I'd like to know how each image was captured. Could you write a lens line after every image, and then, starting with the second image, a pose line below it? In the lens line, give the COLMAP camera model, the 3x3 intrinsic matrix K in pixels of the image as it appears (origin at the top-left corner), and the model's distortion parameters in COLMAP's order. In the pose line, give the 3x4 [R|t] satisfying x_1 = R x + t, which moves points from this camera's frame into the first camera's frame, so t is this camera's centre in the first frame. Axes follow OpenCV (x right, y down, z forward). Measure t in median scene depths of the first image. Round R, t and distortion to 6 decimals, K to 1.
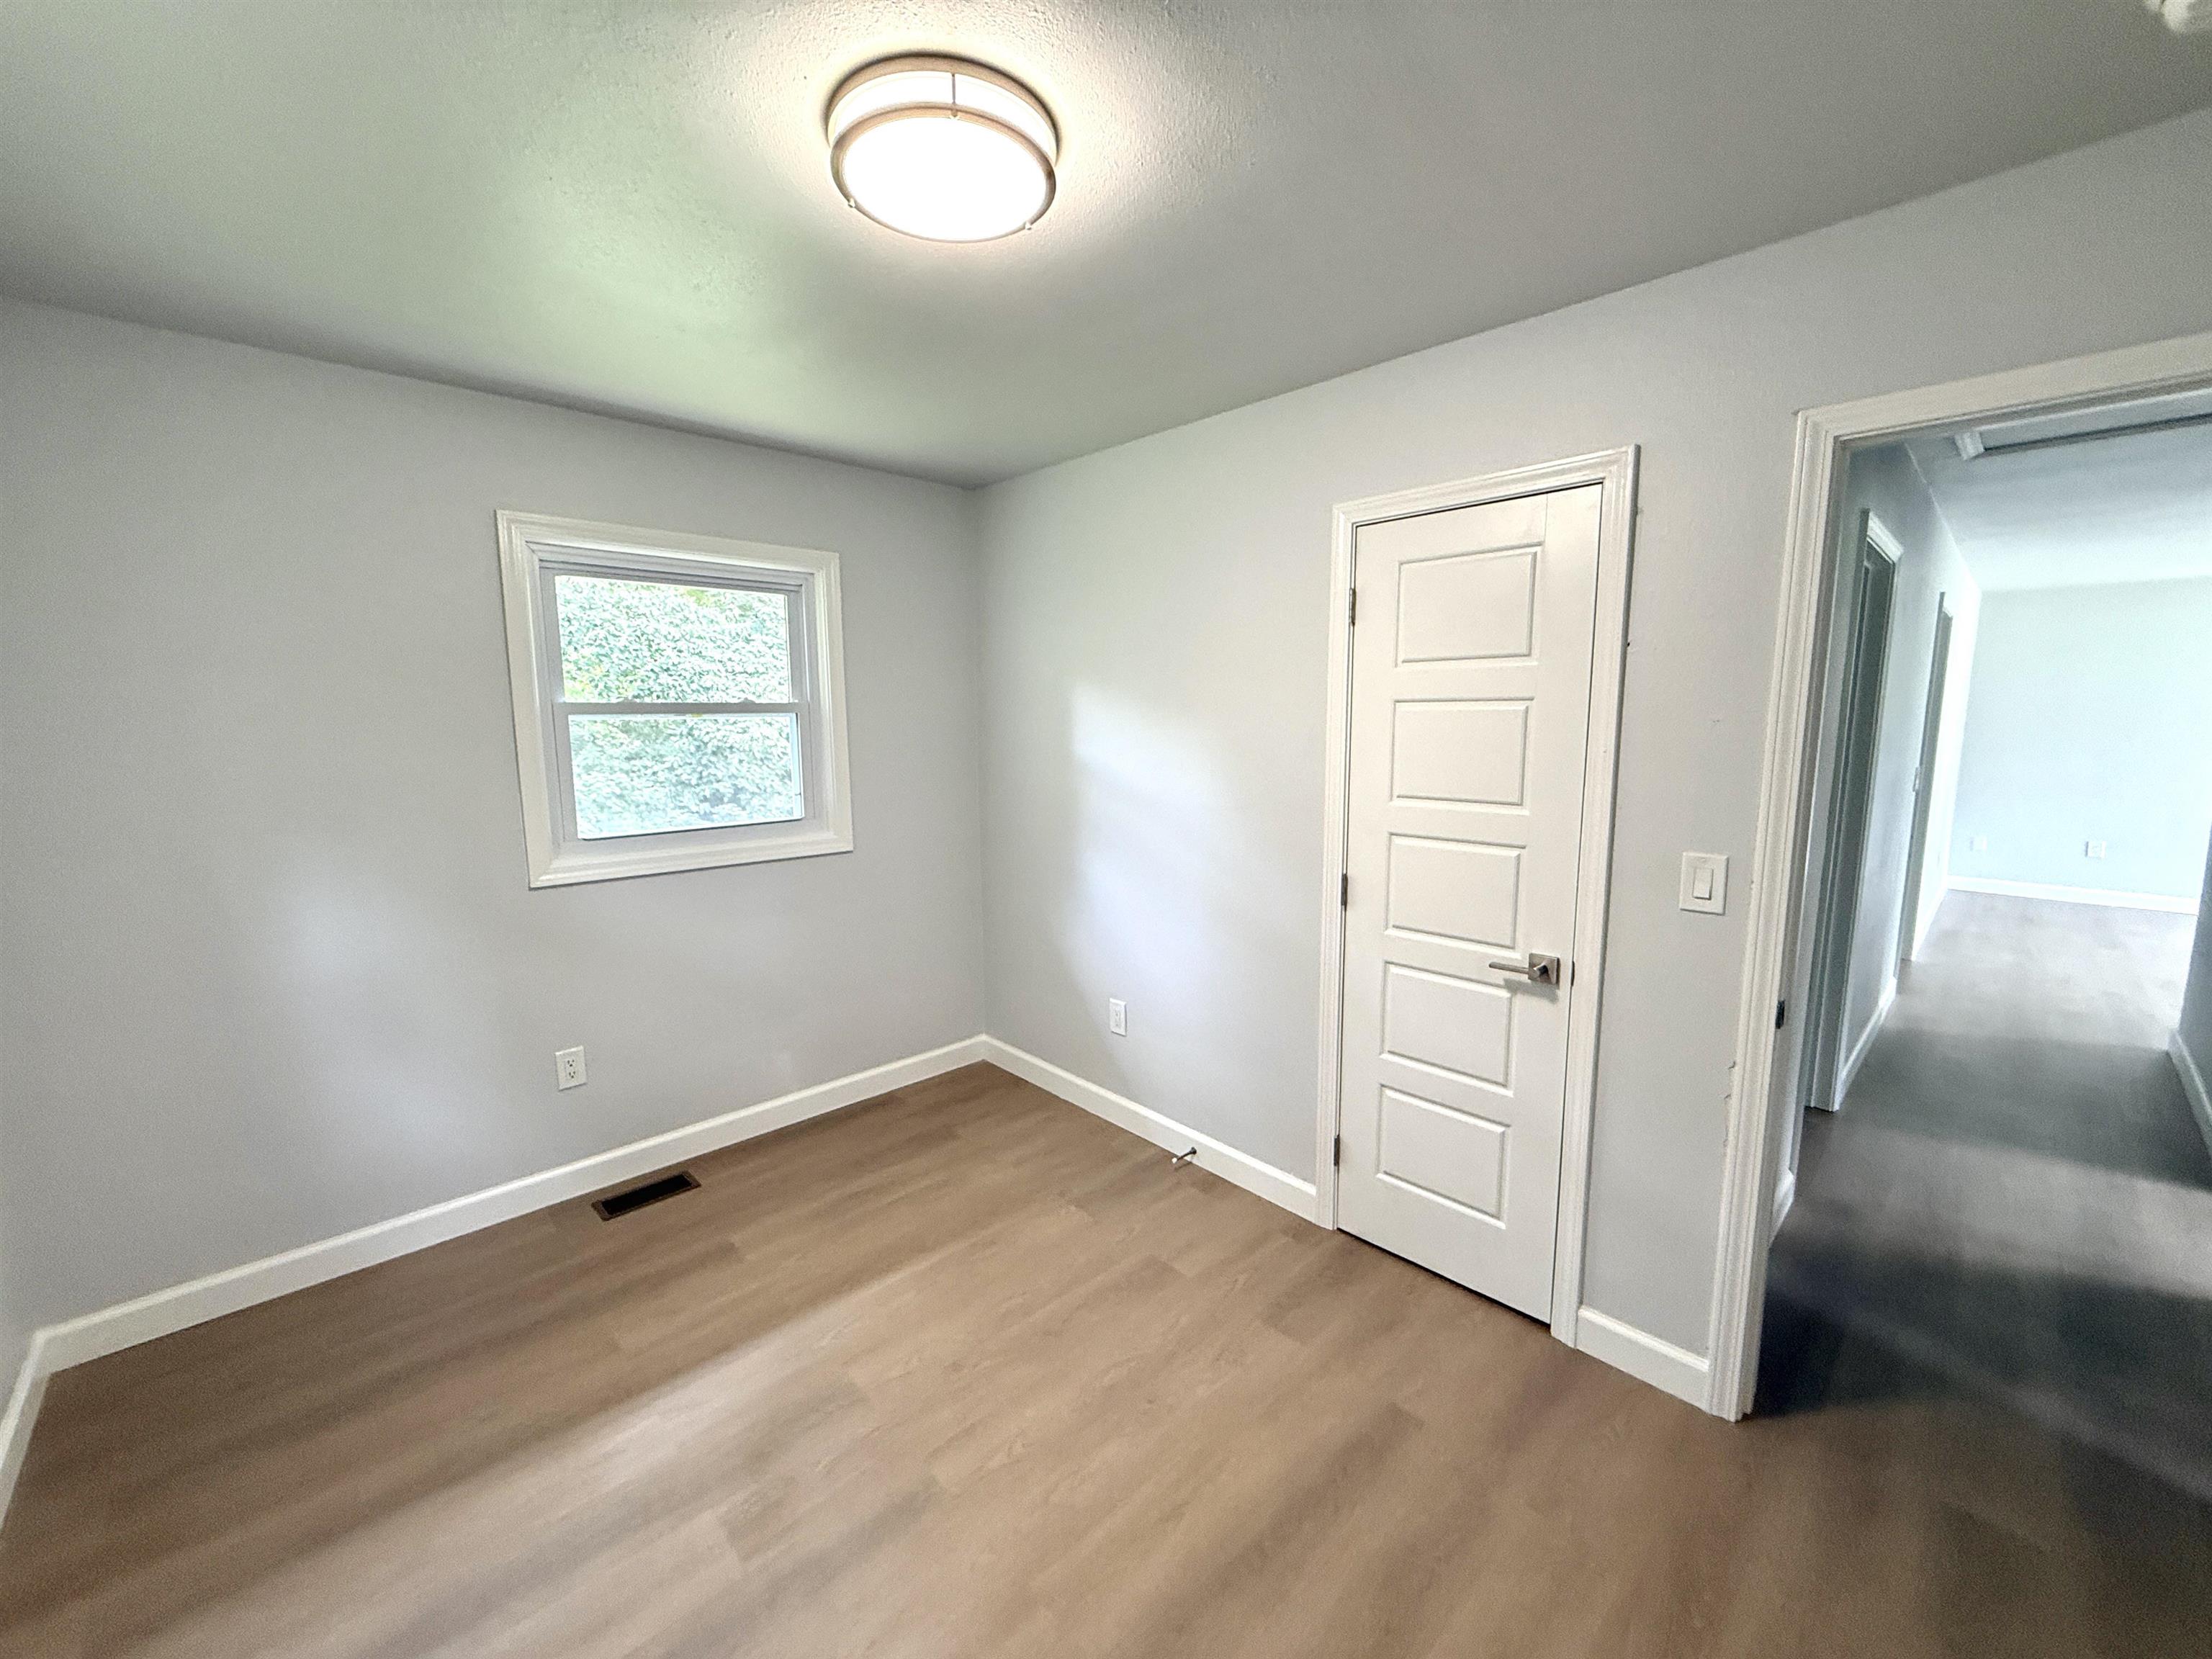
lens RADIAL K [[893.4, 0, 1106.0], [0, 893.4, 829.5], [0, 0, 1]] dist [0.001689, -0.000071]
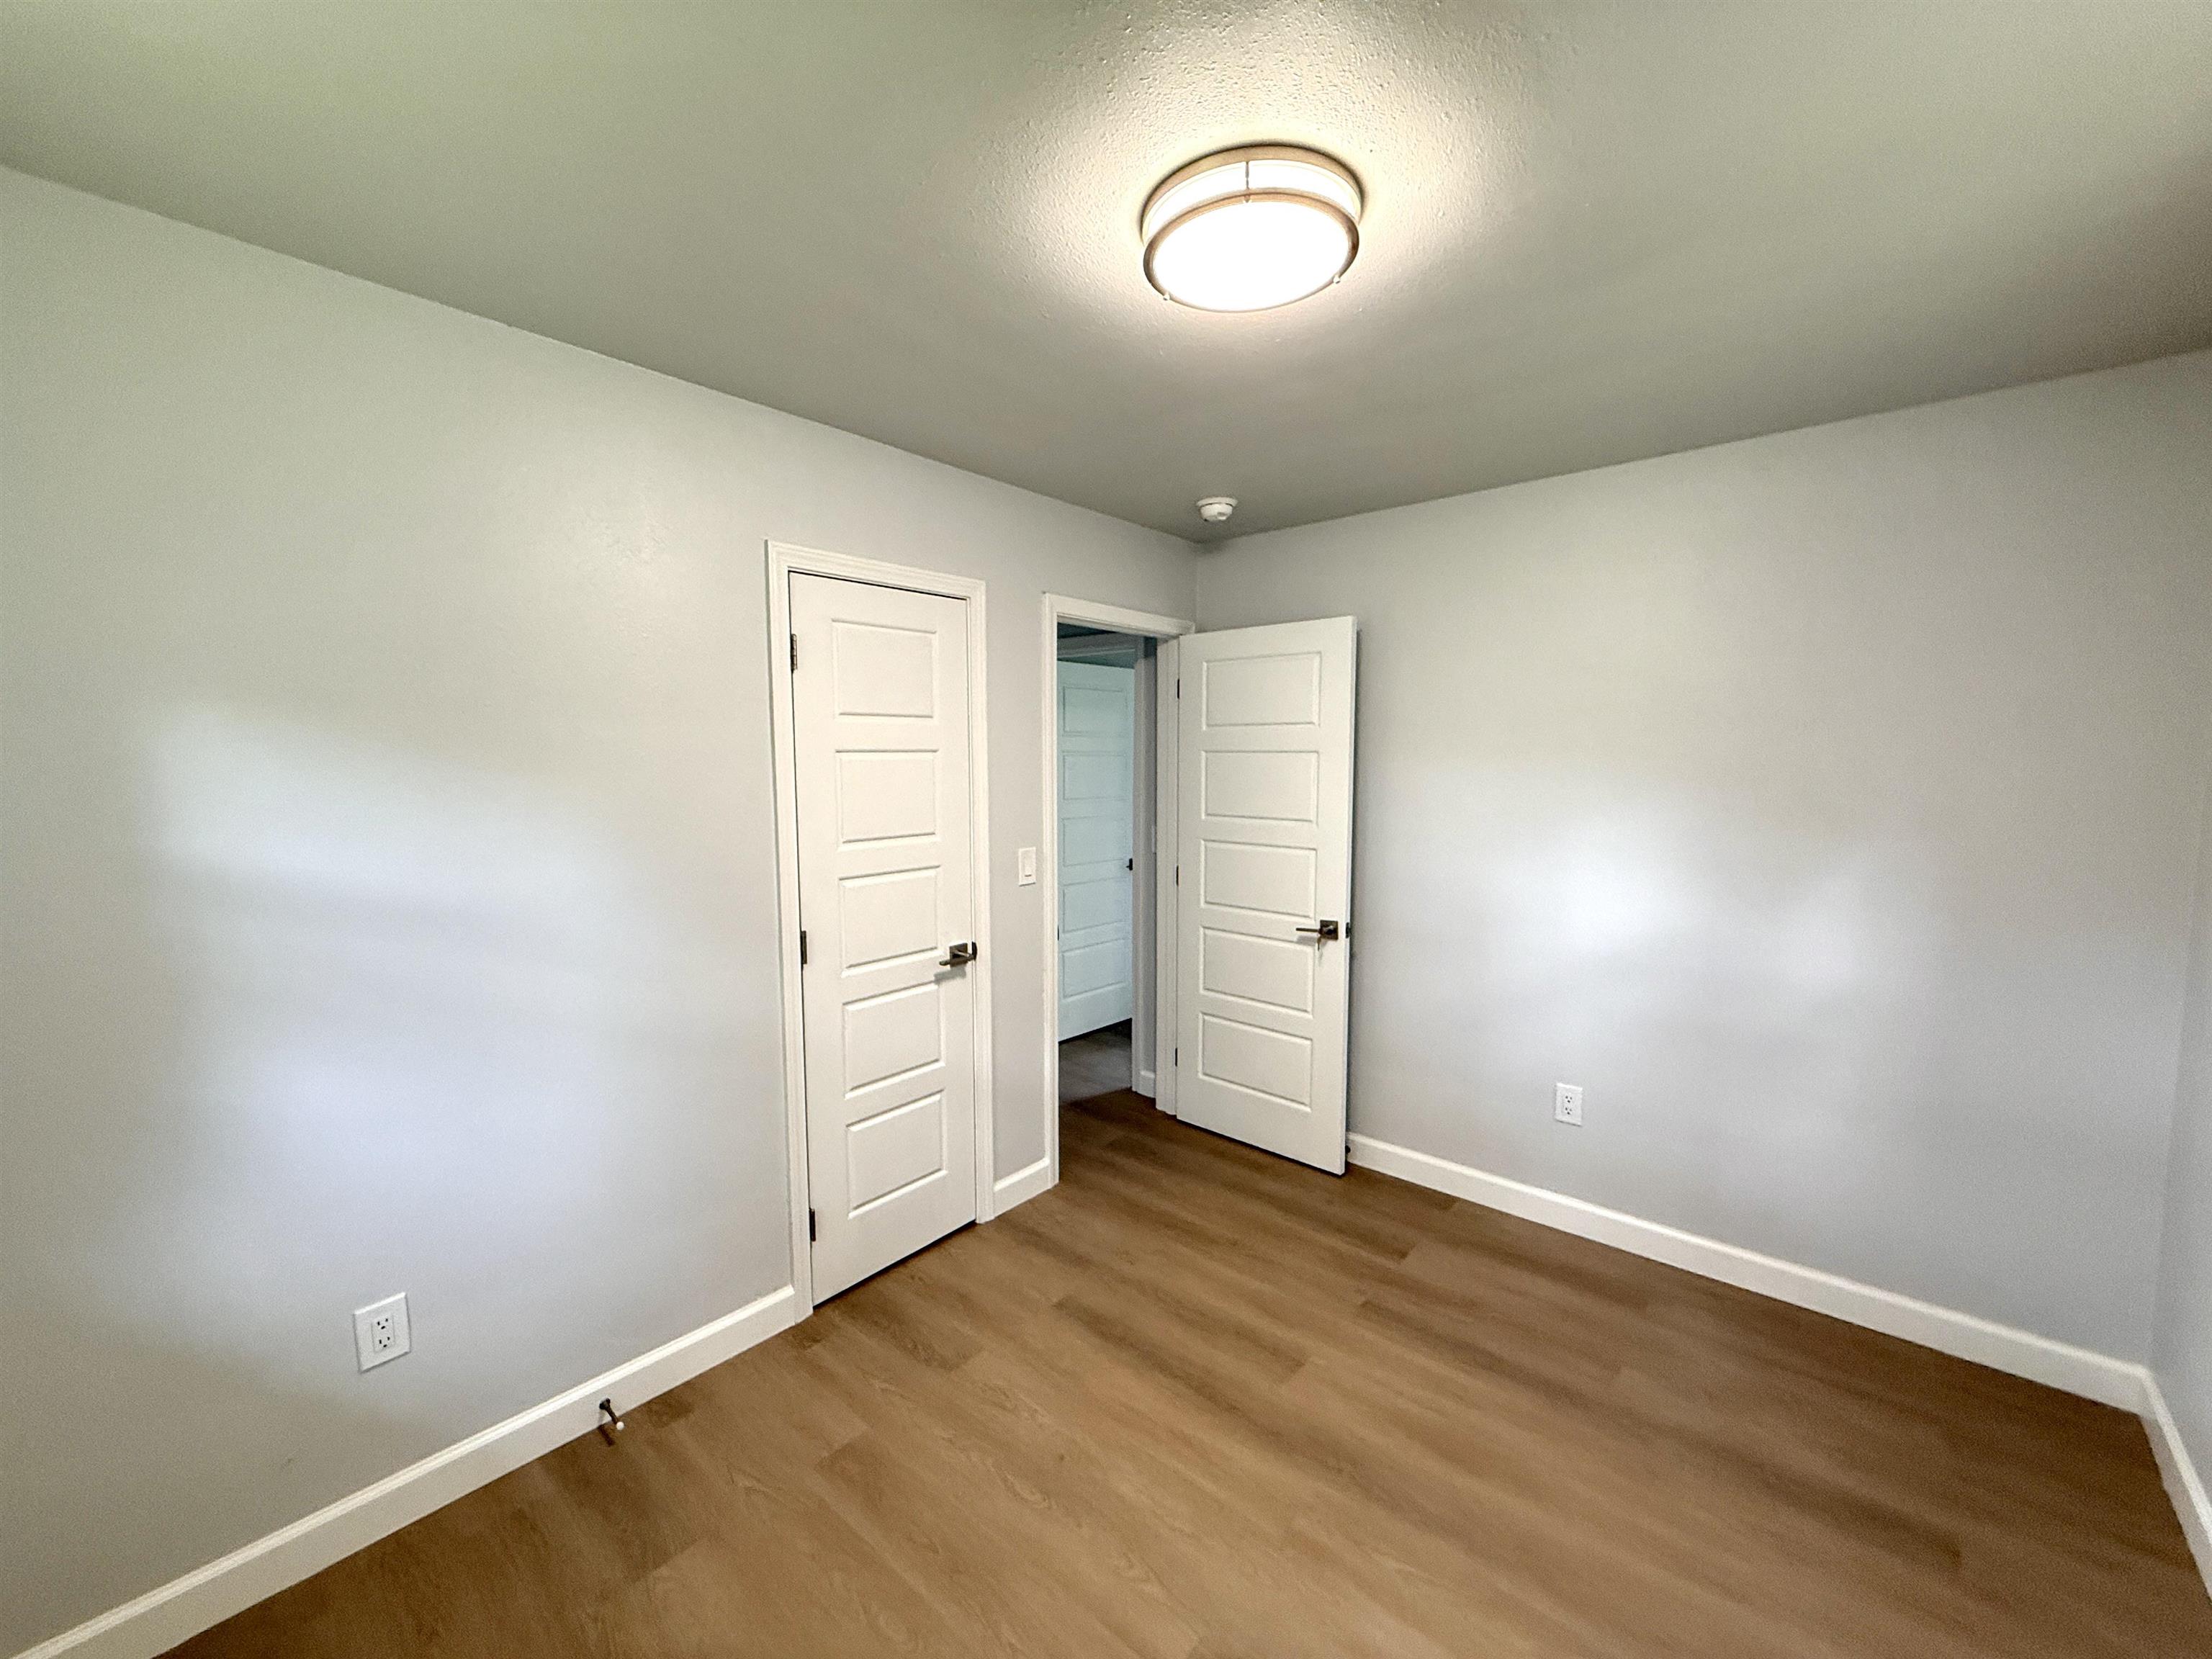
lens RADIAL K [[873.8, 0, 1106.0], [0, 873.8, 829.5], [0, 0, 1]] dist [0.000159, -0.000033]
pose [[-0.106154, -0.077020, 0.991362, -0.900445], [0.131293, 0.987181, 0.090753, -0.130206], [-0.985644, 0.139793, -0.094681, 0.995299]]
